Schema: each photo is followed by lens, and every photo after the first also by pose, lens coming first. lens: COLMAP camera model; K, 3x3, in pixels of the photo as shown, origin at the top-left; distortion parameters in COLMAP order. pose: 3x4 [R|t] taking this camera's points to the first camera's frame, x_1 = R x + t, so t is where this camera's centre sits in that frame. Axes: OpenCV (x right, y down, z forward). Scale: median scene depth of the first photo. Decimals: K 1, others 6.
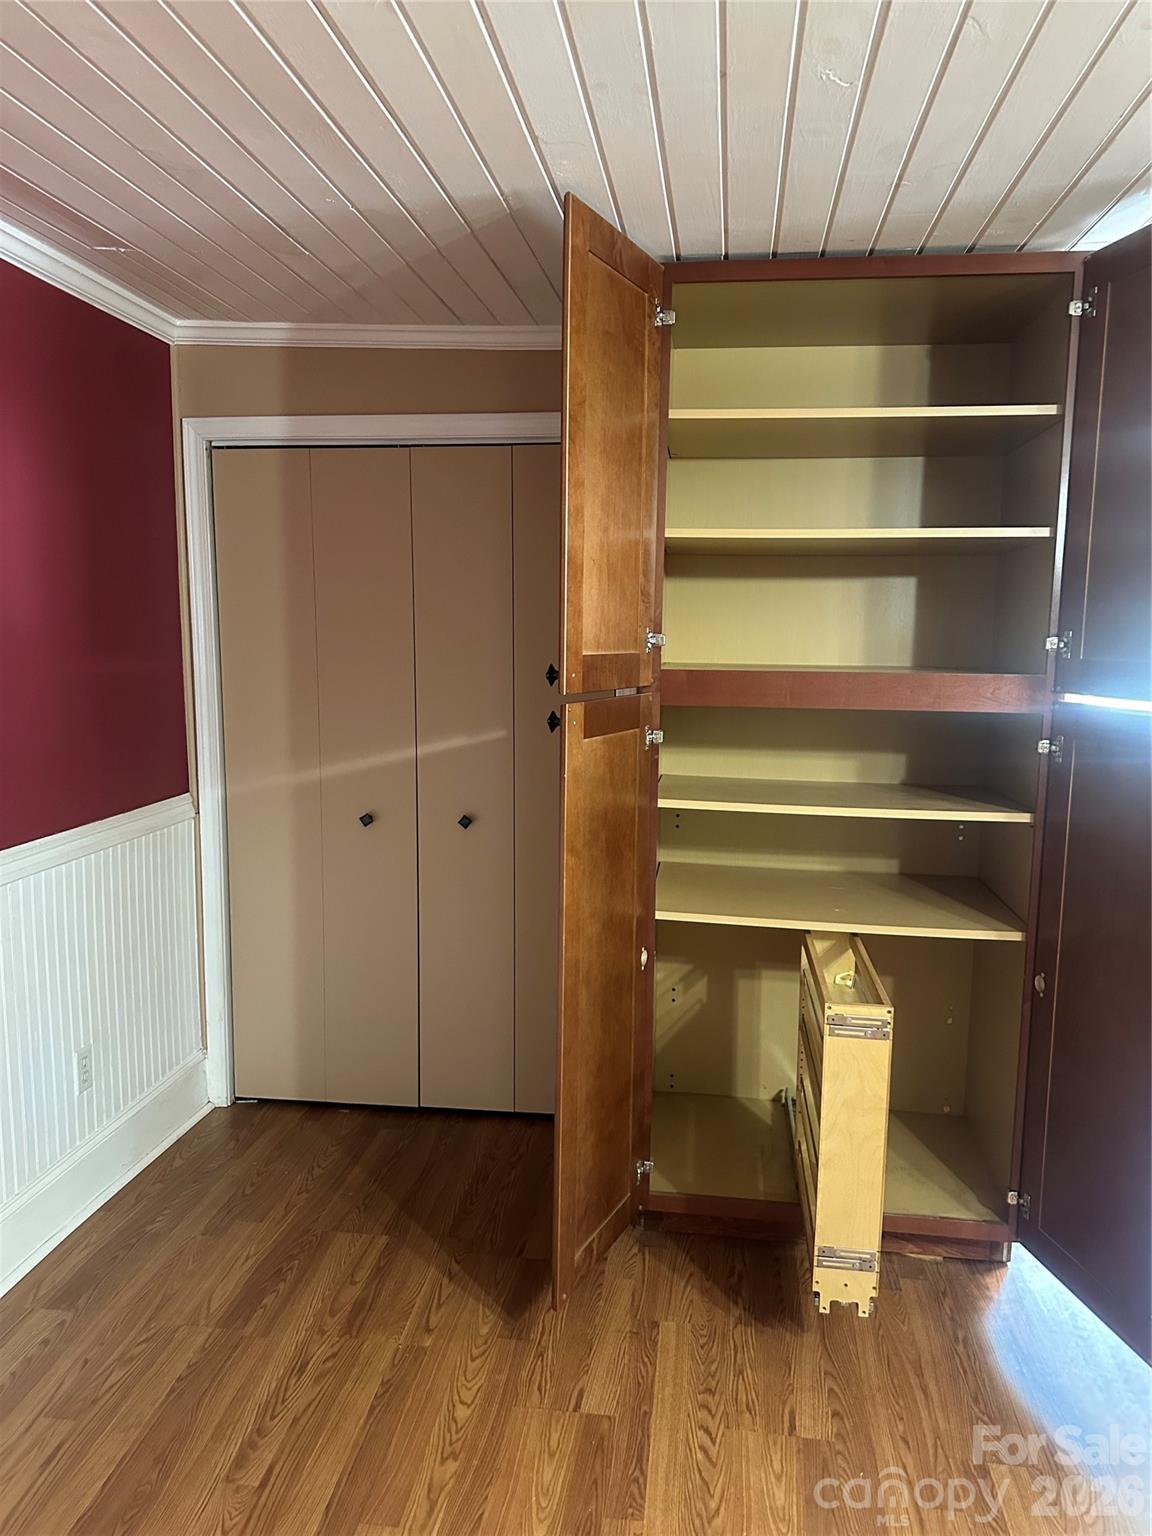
lens RADIAL K [[1094.9, 0, 576.4], [0, 1094.9, 763.4], [0, 0, 1]] dist [0.096318, -0.103925]
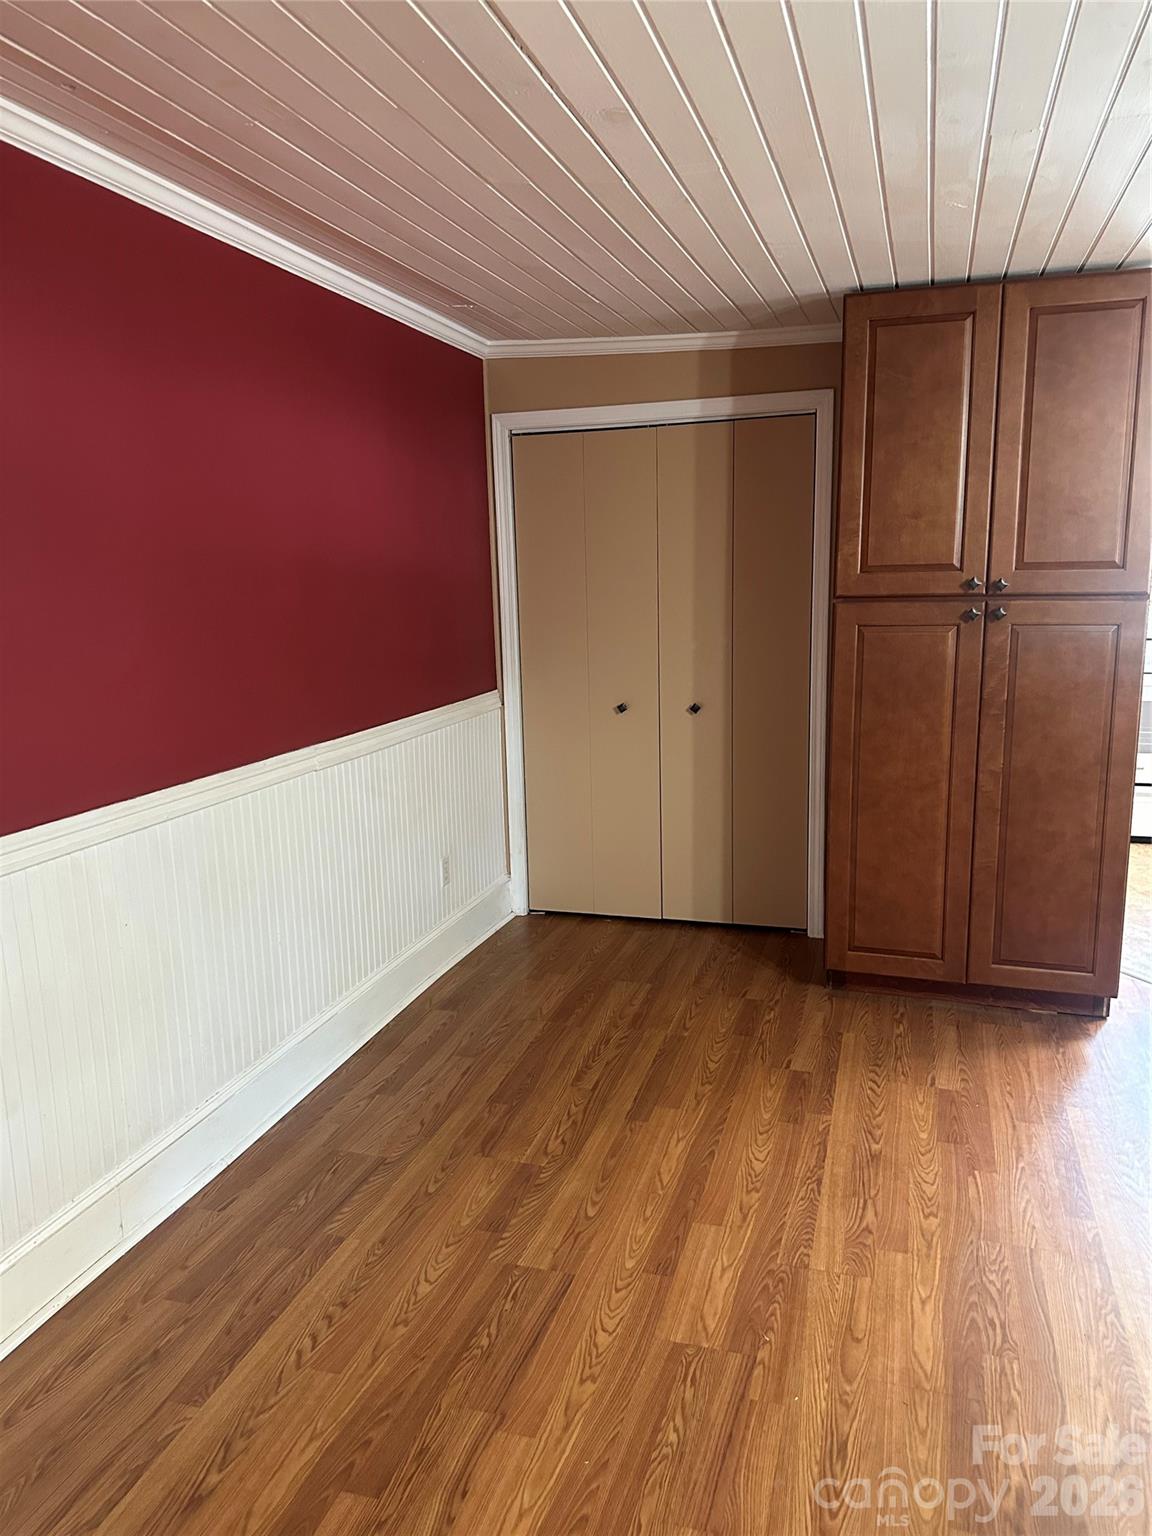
lens RADIAL K [[1094.9, 0, 576.4], [0, 1094.9, 763.4], [0, 0, 1]] dist [0.096318, -0.103925]
pose [[0.985742, 0.002434, -0.168244, -0.027965], [0.006857, 0.998484, 0.054622, 0.064004], [0.168121, -0.054997, 0.984231, -0.482177]]
